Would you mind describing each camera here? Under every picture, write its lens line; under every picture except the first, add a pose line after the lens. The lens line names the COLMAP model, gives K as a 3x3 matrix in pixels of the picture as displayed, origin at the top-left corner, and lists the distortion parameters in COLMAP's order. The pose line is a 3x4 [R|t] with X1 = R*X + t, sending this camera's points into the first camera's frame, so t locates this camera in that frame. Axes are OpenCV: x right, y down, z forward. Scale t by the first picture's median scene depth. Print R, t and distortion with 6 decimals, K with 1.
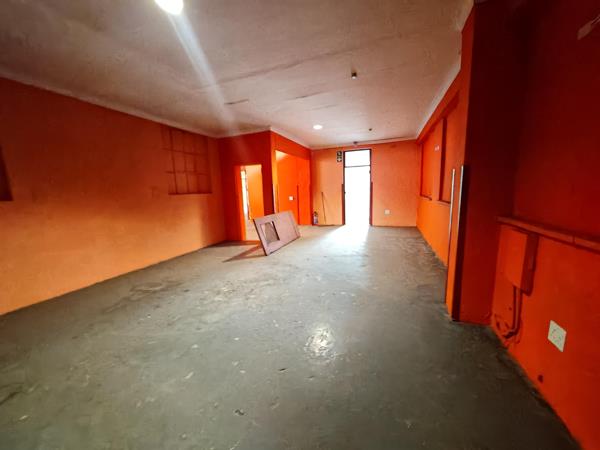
lens RADIAL K [[222.2, 0, 299.7], [0, 222.2, 222.3], [0, 0, 1]] dist [-0.002532, -0.000034]
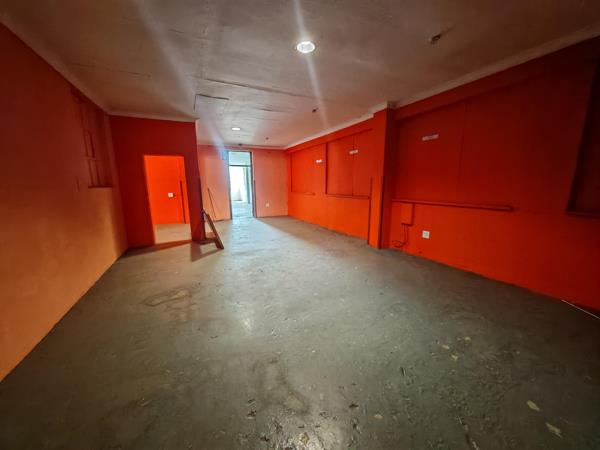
lens RADIAL K [[222.2, 0, 299.7], [0, 222.2, 222.3], [0, 0, 1]] dist [-0.002532, -0.000034]
pose [[0.686734, -0.094270, 0.720770, -0.572215], [0.087347, 0.995072, 0.046923, 0.008962], [-0.721641, 0.030734, 0.691585, 0.028802]]
